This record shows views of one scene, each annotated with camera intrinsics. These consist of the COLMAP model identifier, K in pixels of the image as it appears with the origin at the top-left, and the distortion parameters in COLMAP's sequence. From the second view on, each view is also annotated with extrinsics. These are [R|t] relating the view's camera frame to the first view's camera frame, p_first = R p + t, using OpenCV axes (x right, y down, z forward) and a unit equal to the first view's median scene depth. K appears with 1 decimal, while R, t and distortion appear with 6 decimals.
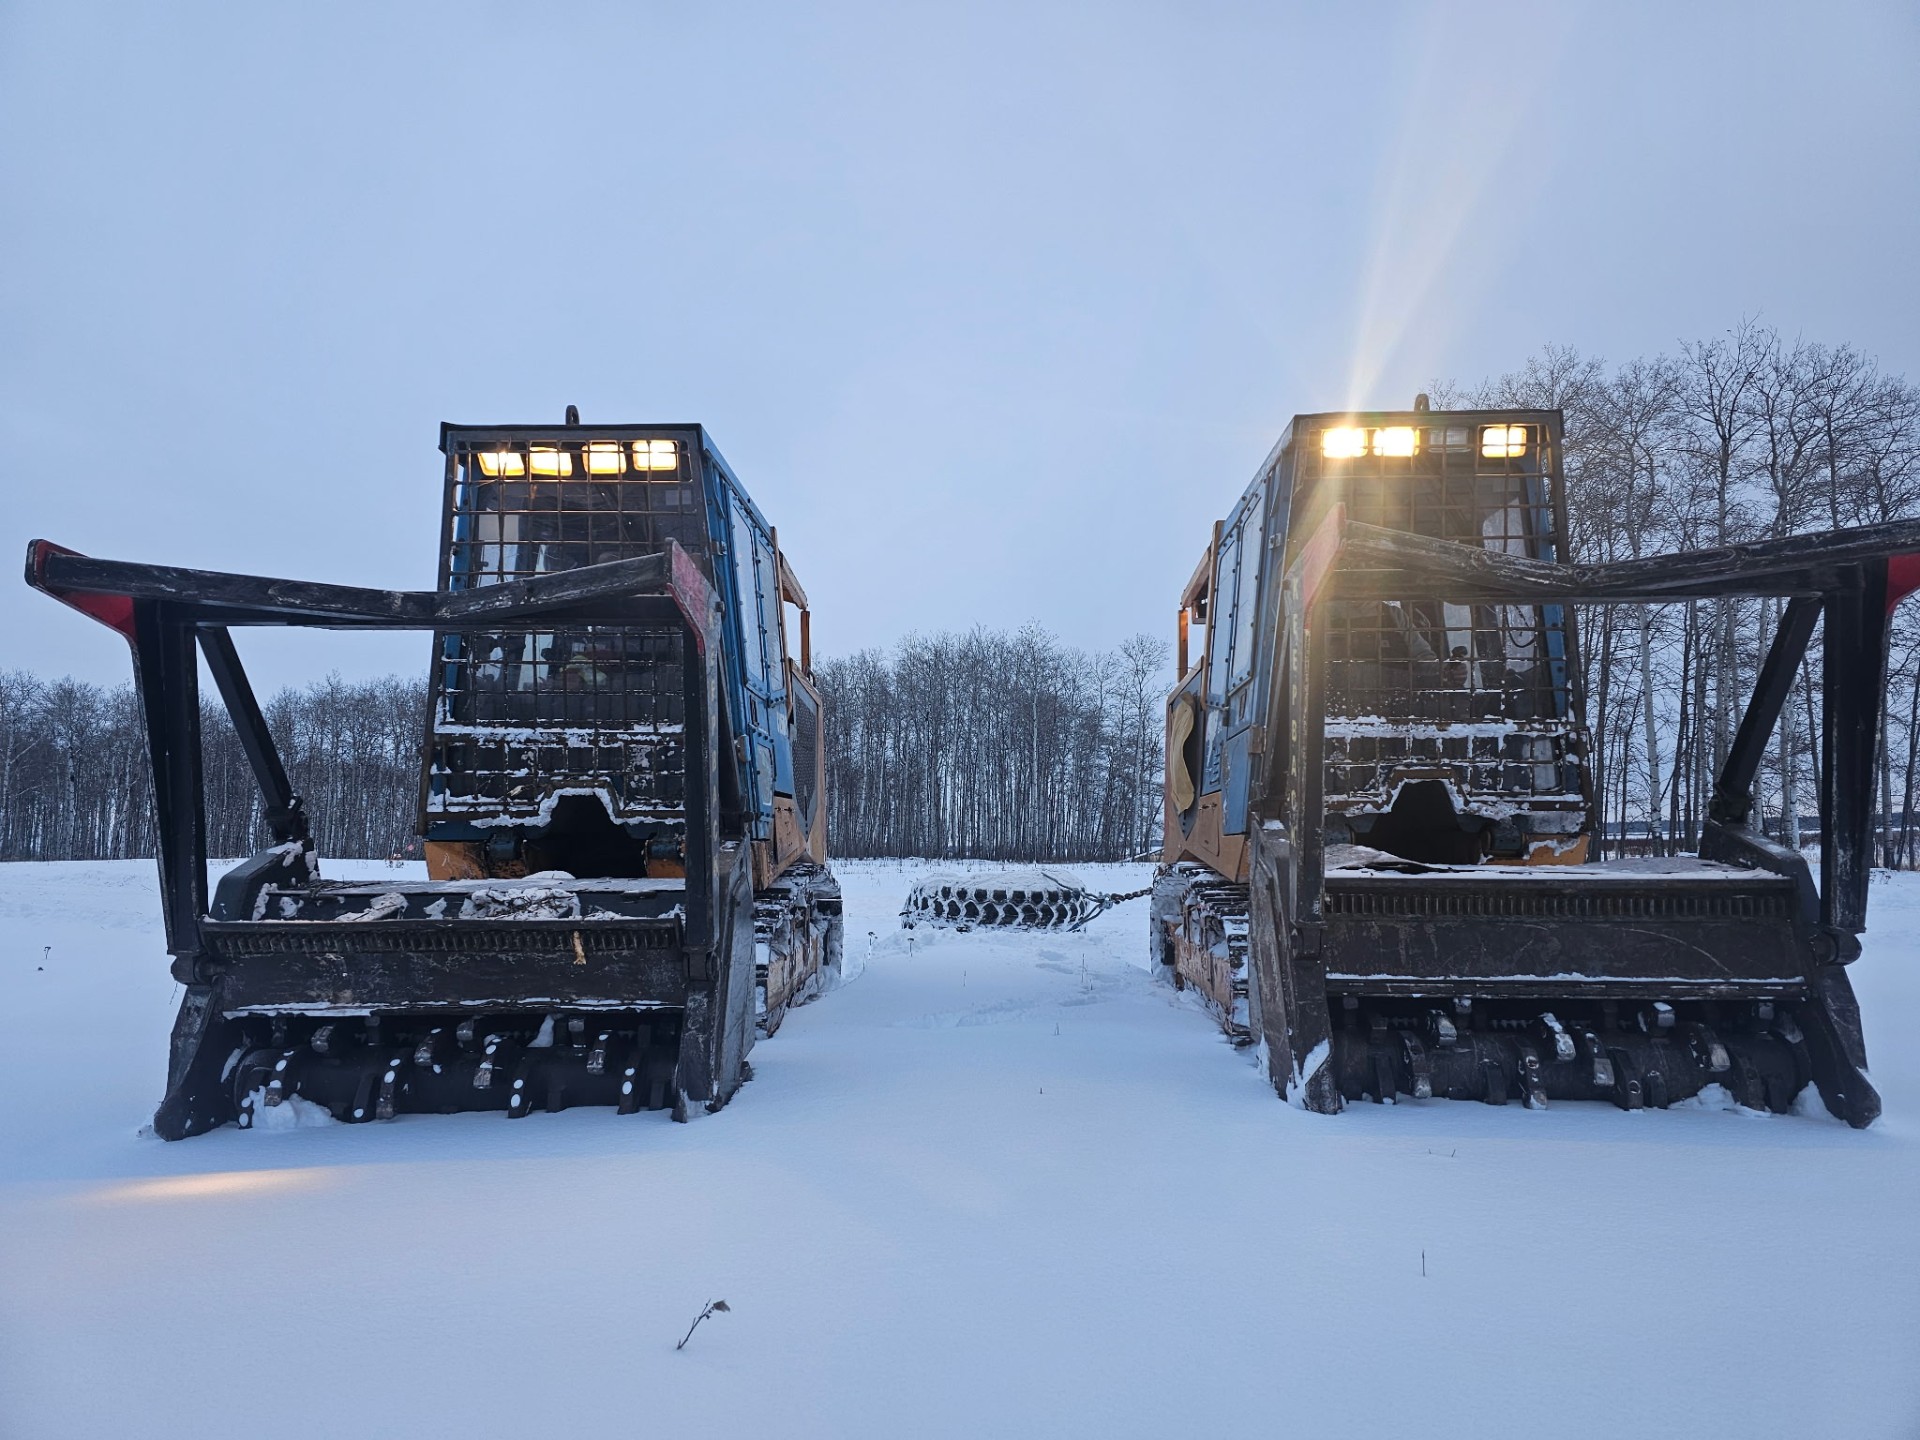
lens RADIAL K [[1361.8, 0, 936.8], [0, 1361.8, 686.6], [0, 0, 1]] dist [0.052545, -0.040476]
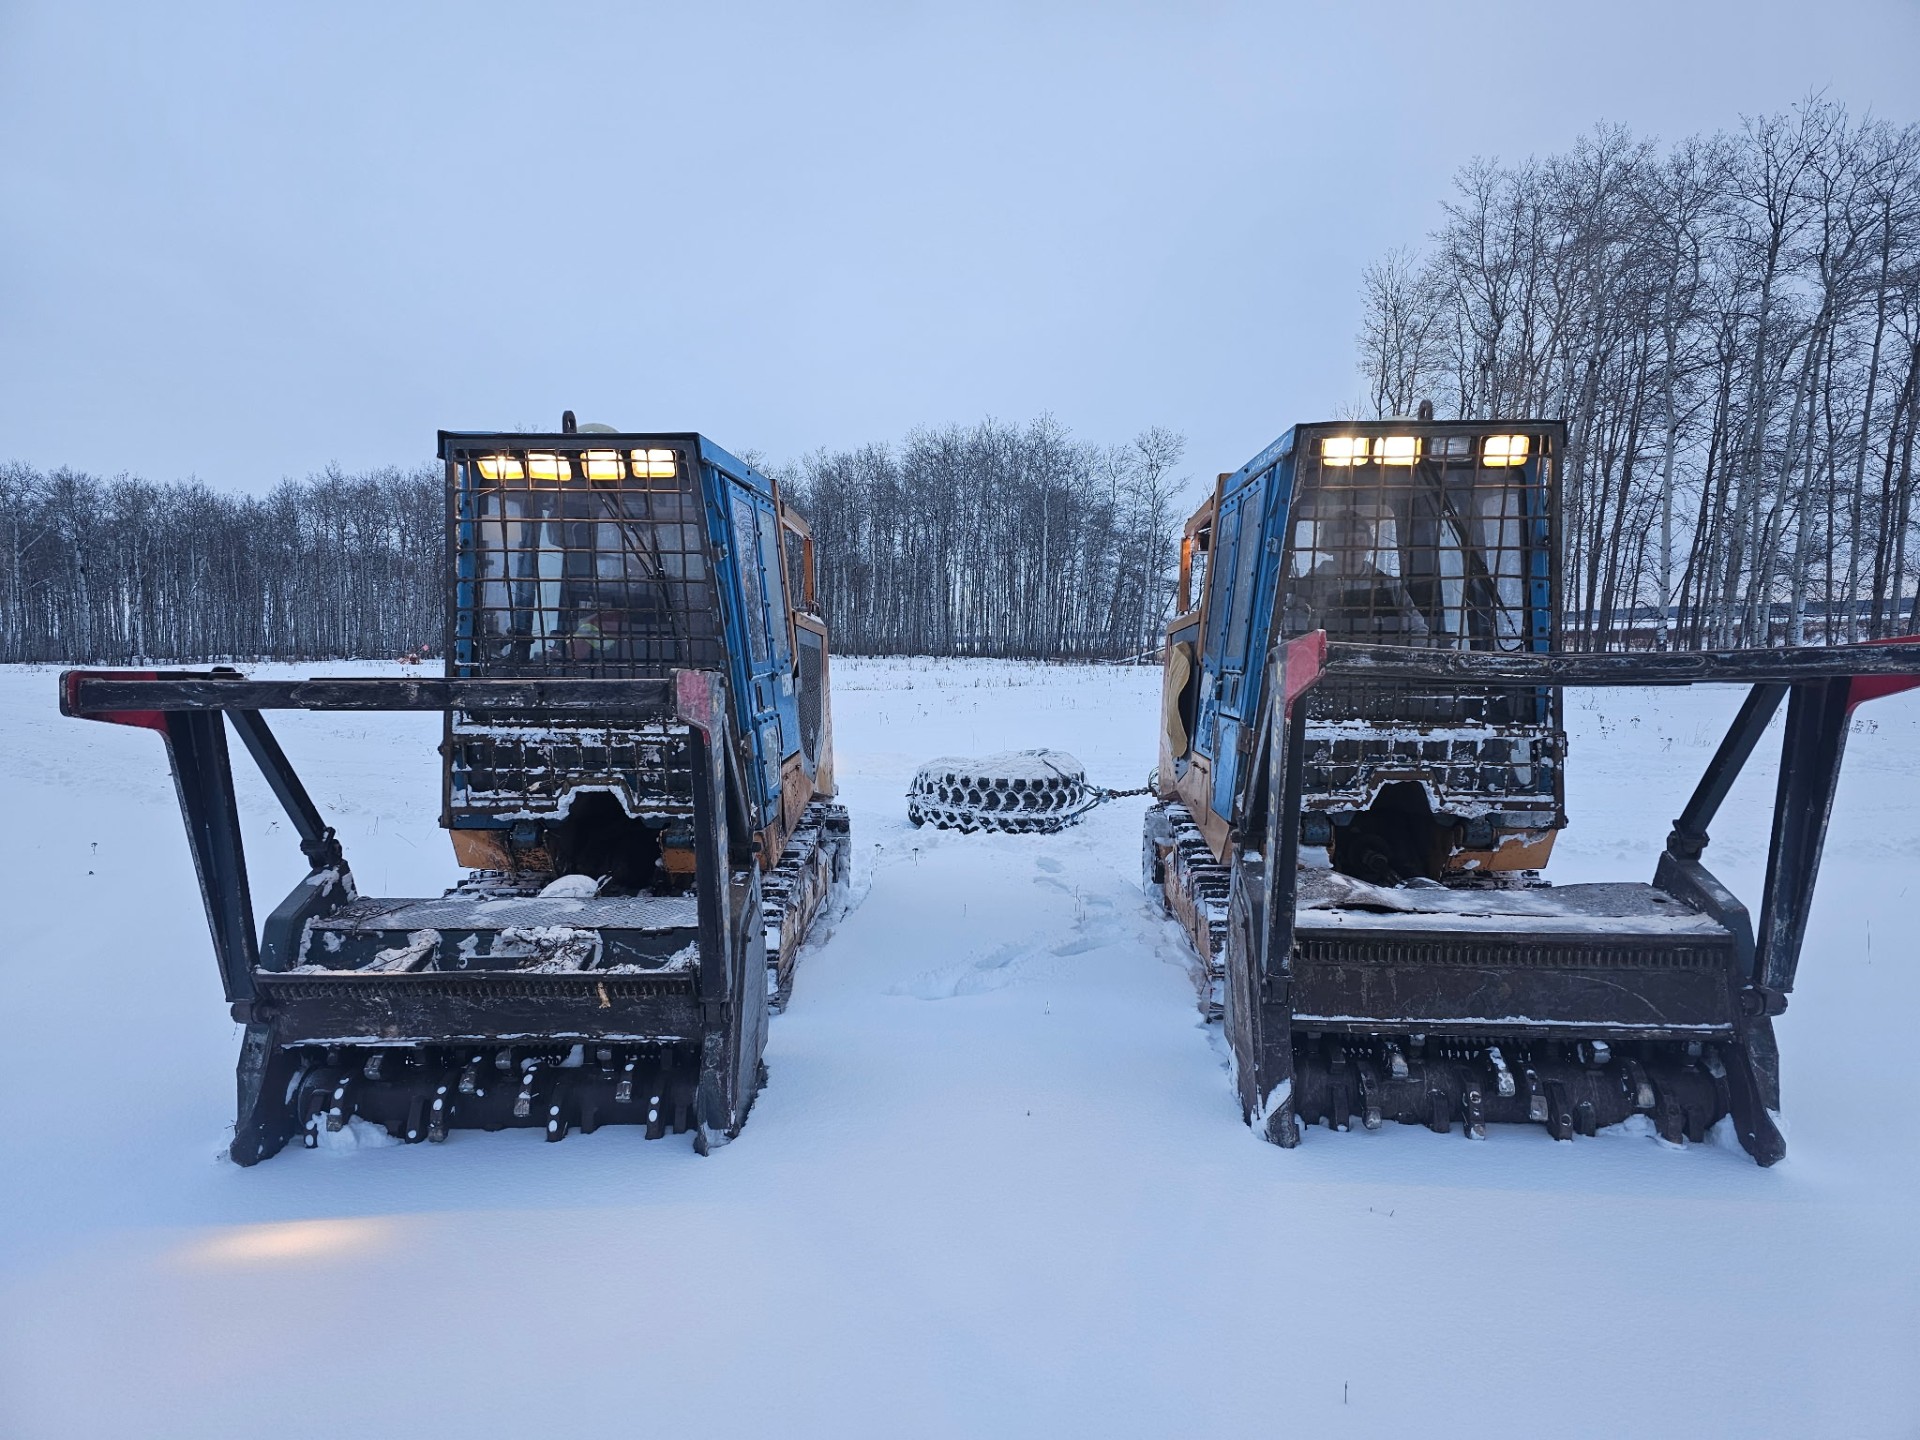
lens RADIAL K [[1361.8, 0, 939.0], [0, 1361.8, 730.9], [0, 0, 1]] dist [0.052545, -0.040476]
pose [[0.999985, 0.000189, -0.005542, 0.009891], [0.000873, 0.981586, 0.191017, -0.206183], [0.005476, -0.191019, 0.981571, -0.021531]]
